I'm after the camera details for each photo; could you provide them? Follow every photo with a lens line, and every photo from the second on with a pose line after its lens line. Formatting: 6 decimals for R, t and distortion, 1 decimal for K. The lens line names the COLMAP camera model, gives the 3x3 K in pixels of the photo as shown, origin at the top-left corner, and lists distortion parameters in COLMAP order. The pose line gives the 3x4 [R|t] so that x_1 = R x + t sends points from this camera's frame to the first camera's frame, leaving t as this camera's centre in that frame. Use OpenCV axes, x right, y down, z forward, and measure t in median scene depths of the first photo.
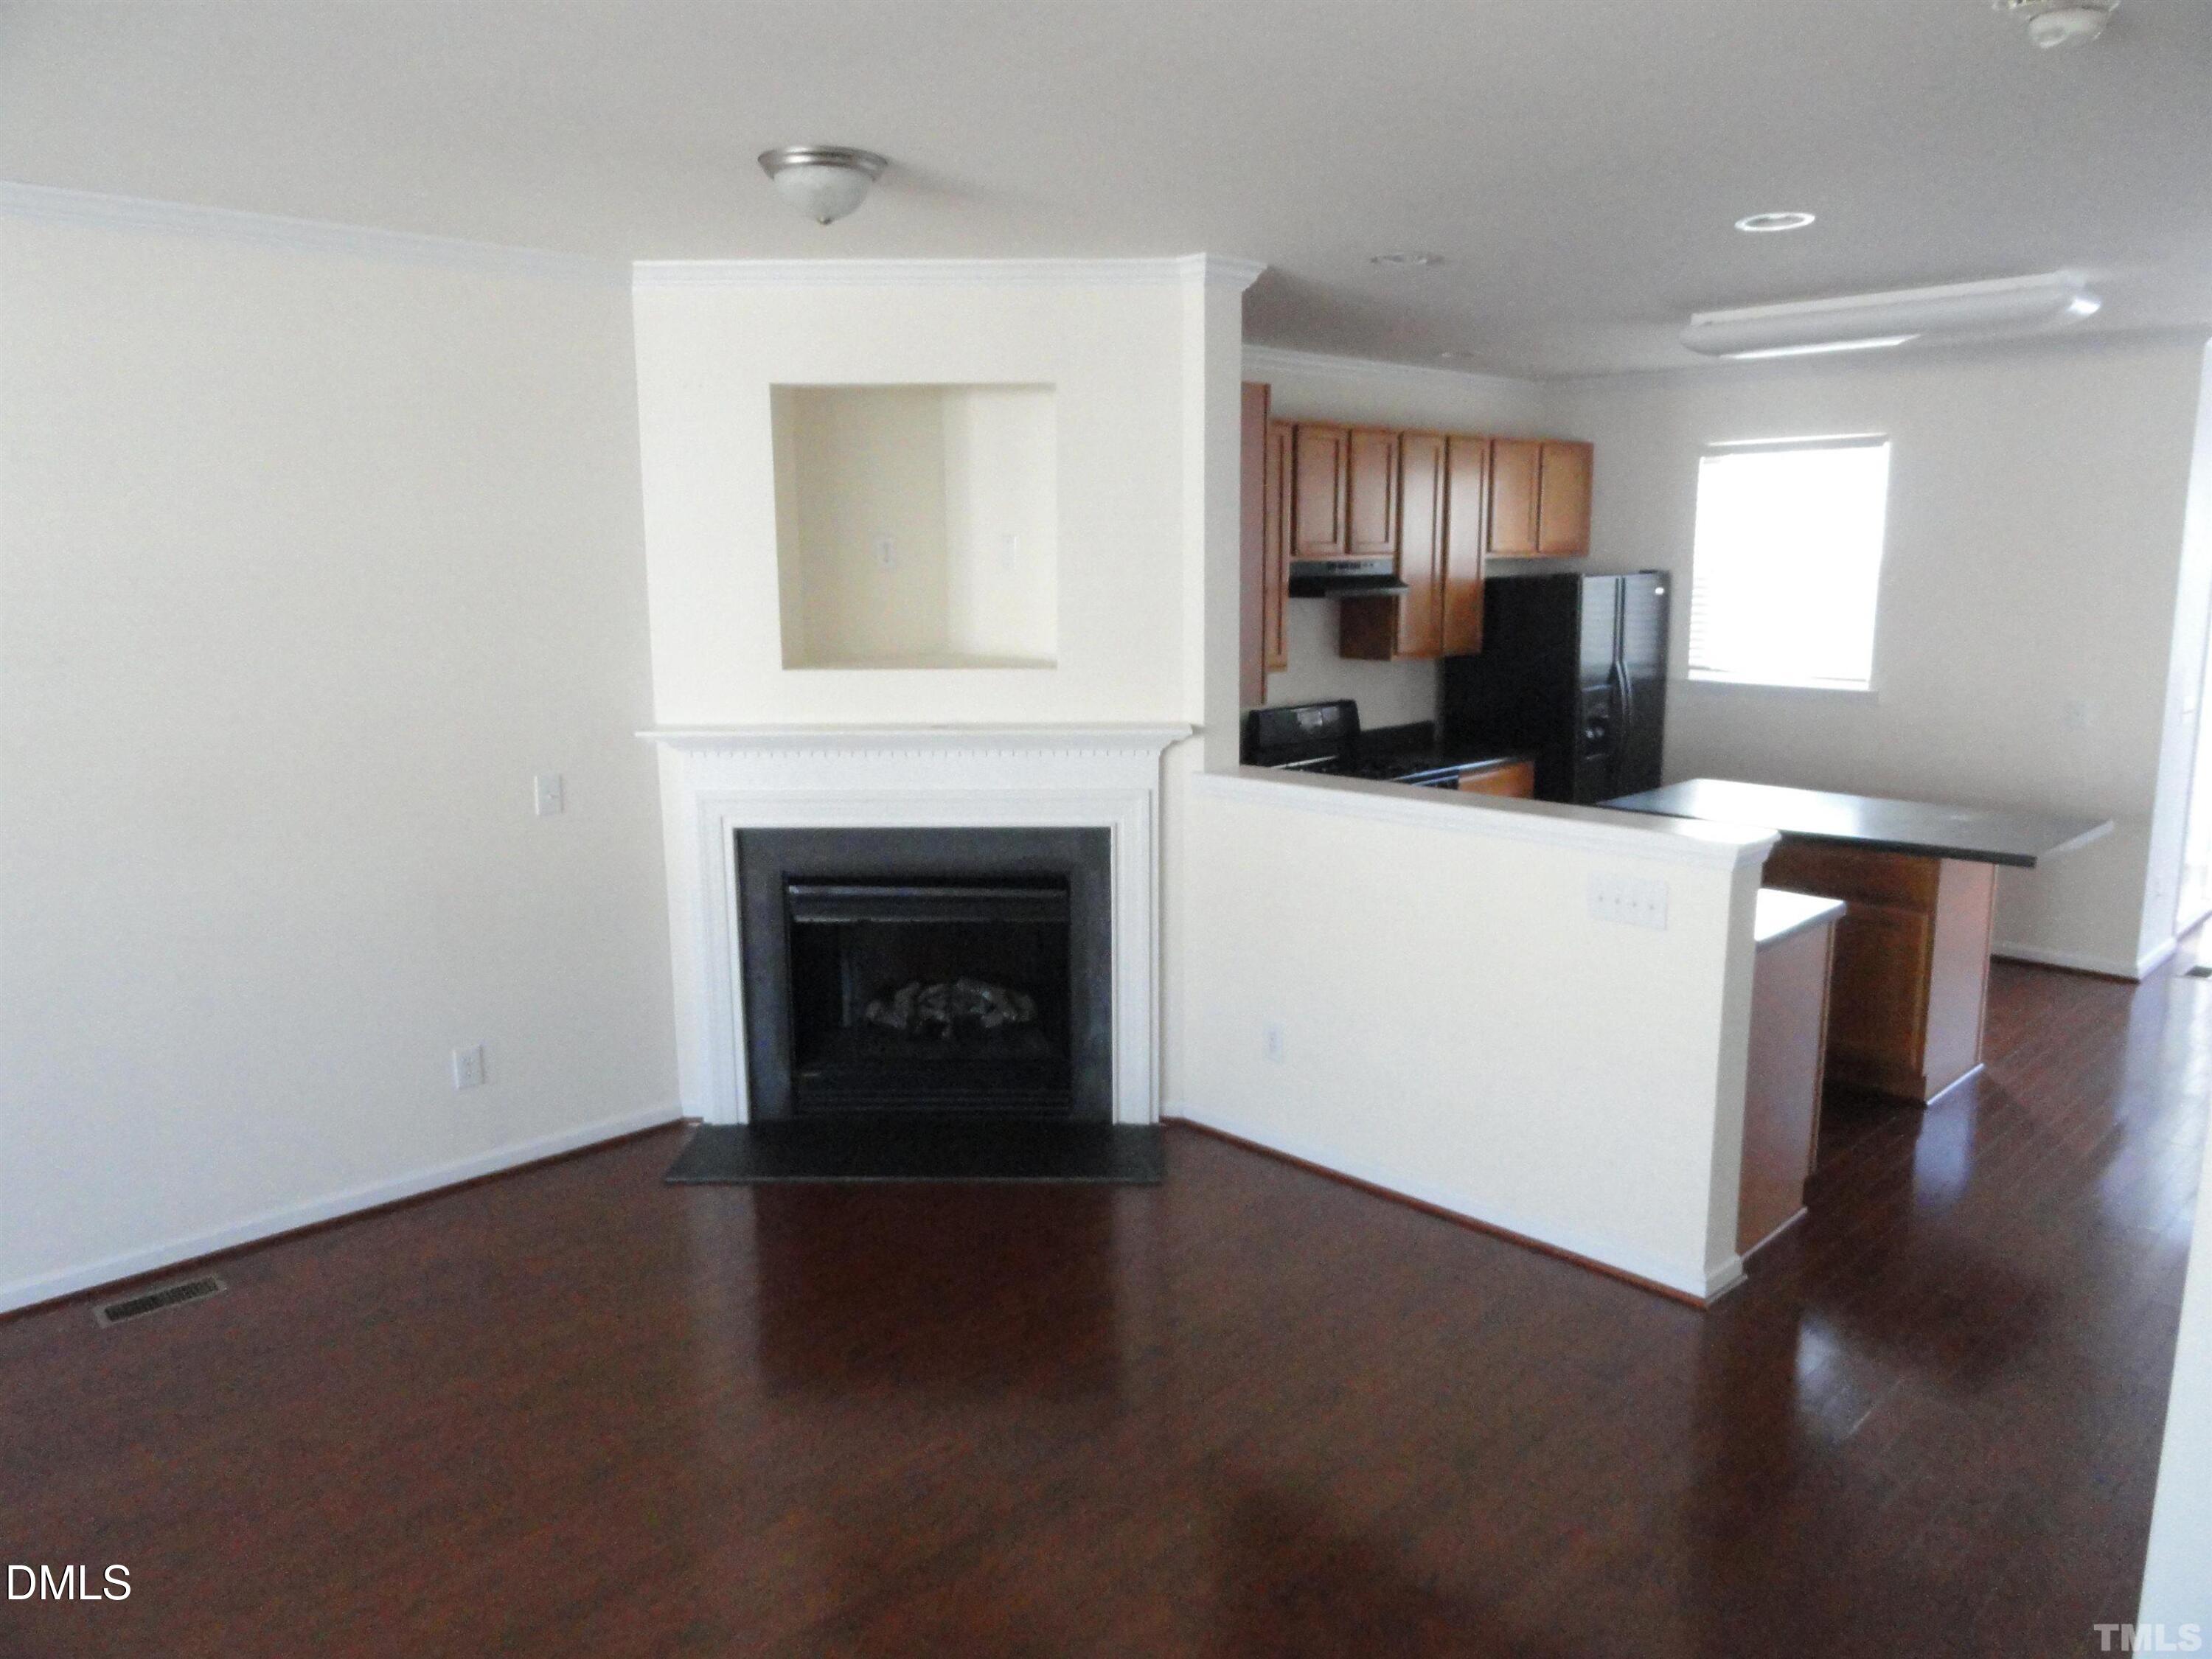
lens RADIAL K [[1528.6, 0, 1077.5], [0, 1528.6, 819.7], [0, 0, 1]] dist [0.006595, 0.002200]
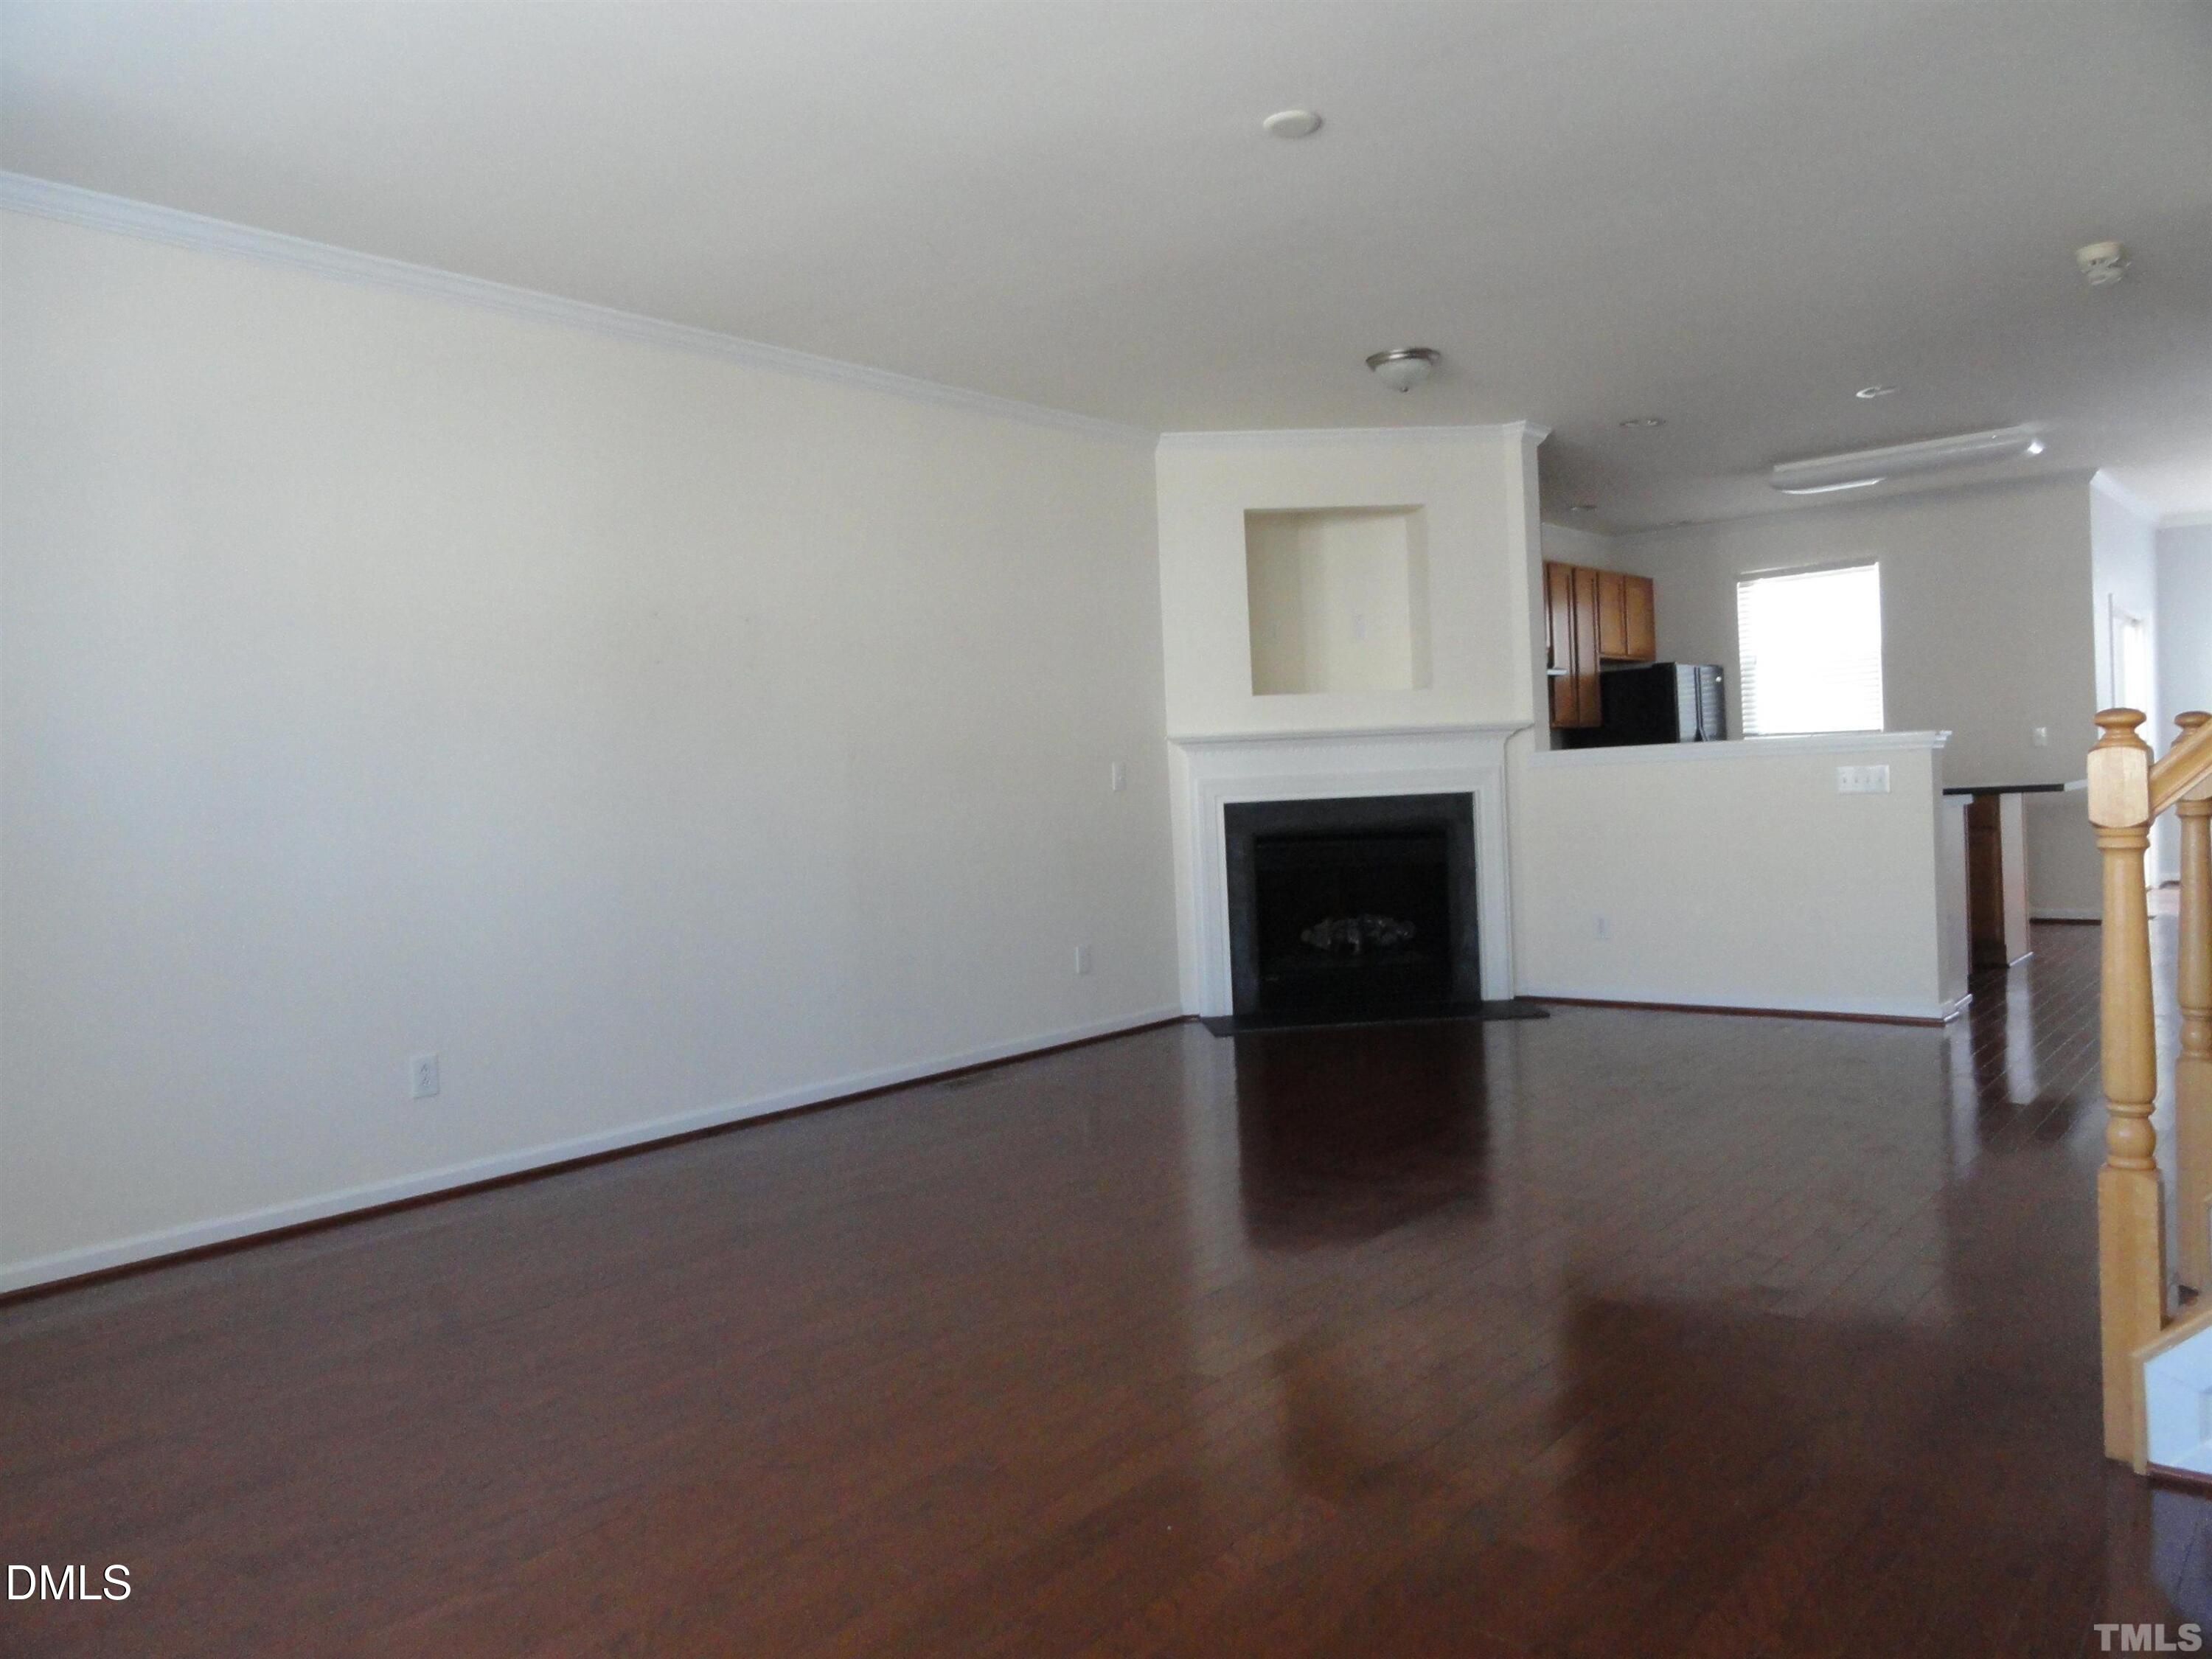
lens RADIAL K [[1500.2, 0, 1089.1], [0, 1500.2, 832.0], [0, 0, 1]] dist [0.004045, 0.001107]
pose [[0.995204, -0.042375, 0.088163, -0.469524], [0.054374, 0.988869, -0.138499, 0.218486], [-0.081313, 0.142629, 0.986431, -0.394374]]
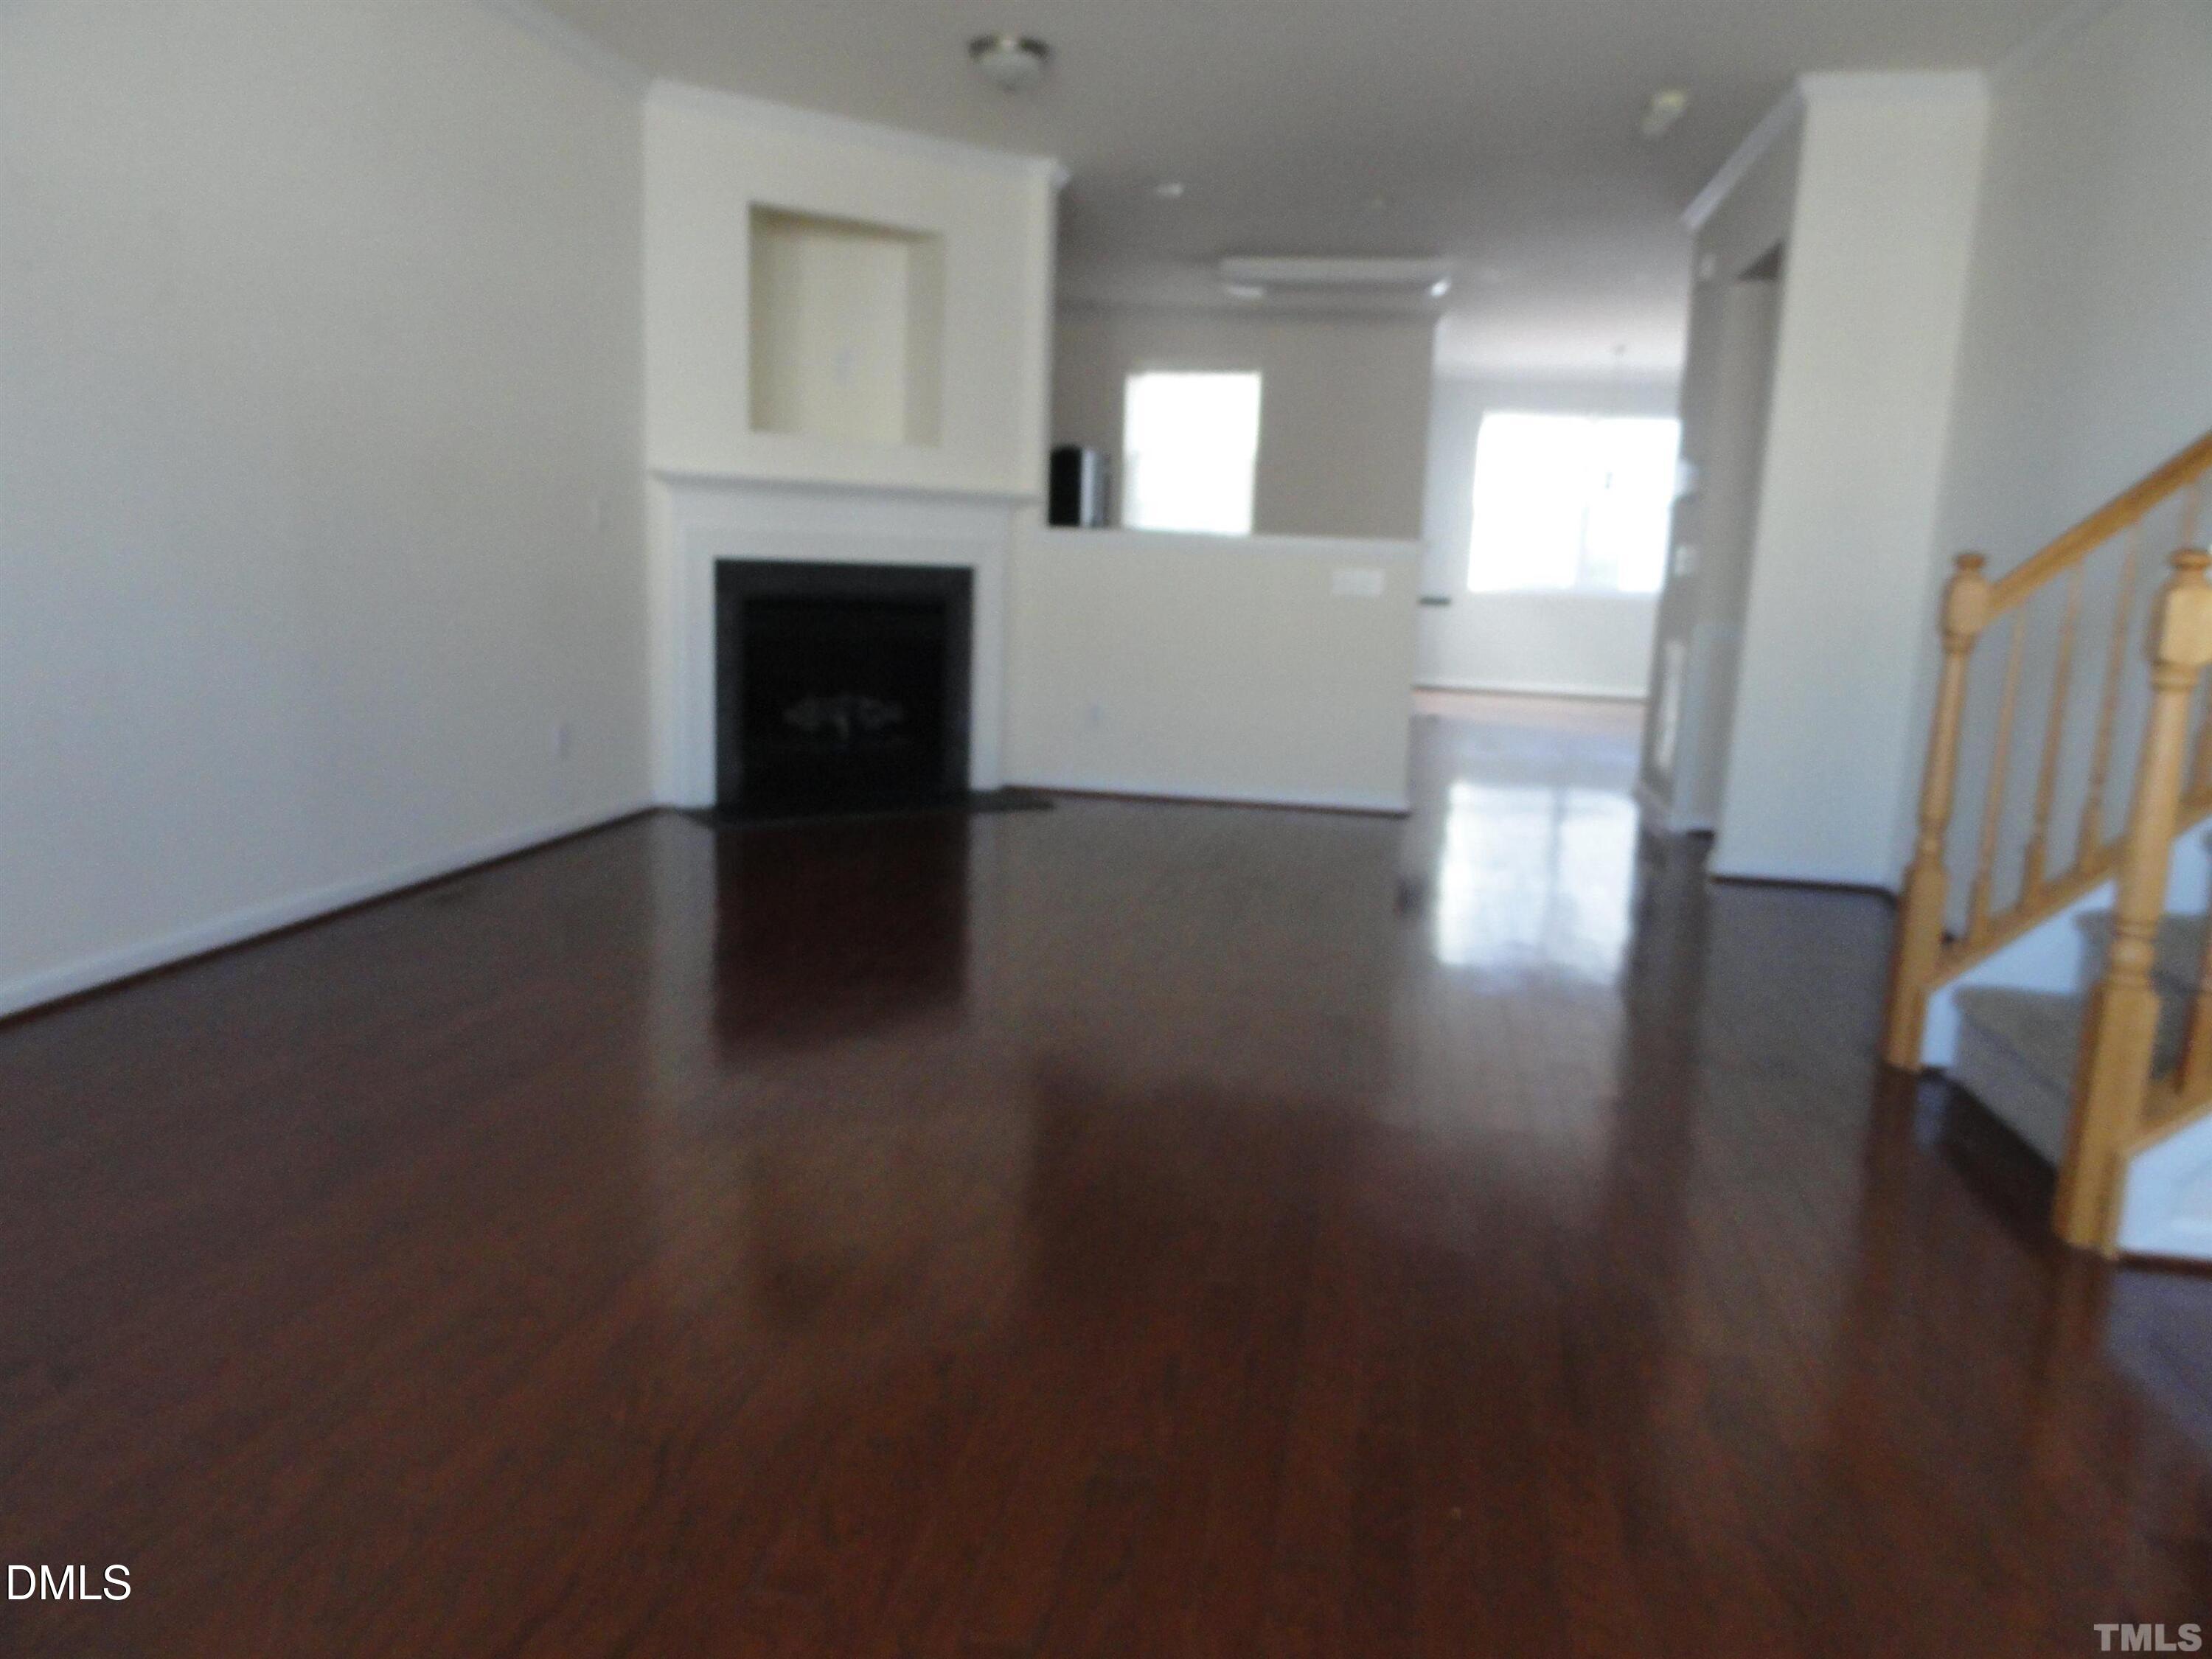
lens RADIAL K [[1528.6, 0, 1077.5], [0, 1528.6, 819.7], [0, 0, 1]] dist [0.006595, 0.002200]
pose [[0.828993, -0.058780, 0.556162, -0.666597], [0.049785, 0.998269, 0.031298, 0.188533], [-0.557039, 0.001743, 0.830484, -0.191981]]
